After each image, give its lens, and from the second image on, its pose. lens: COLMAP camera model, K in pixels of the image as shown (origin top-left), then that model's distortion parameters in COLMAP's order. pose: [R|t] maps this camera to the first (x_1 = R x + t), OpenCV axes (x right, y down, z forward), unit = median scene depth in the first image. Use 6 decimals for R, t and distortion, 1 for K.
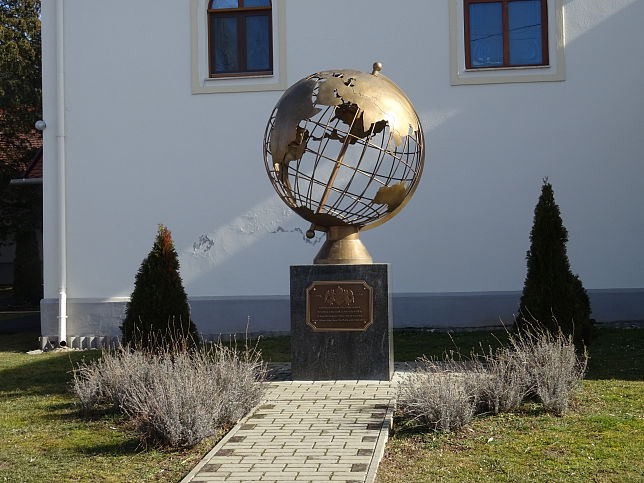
lens RADIAL K [[1060.2, 0, 321.5], [0, 1060.2, 243.4], [0, 0, 1]] dist [0.287791, 0.000000]
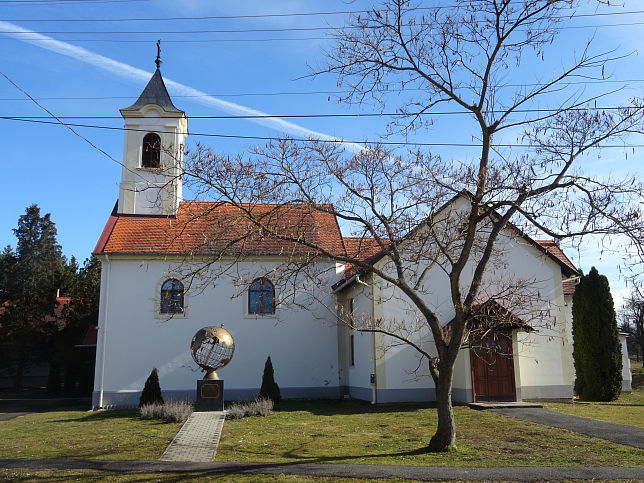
lens RADIAL K [[612.5, 0, 319.6], [0, 612.5, 242.7], [0, 0, 1]] dist [-0.002516, 0.000000]
pose [[0.971809, 0.053732, 0.229565, -0.128625], [-0.007969, 0.980614, -0.195788, -0.033815], [-0.235635, 0.188440, 0.953398, -1.201739]]
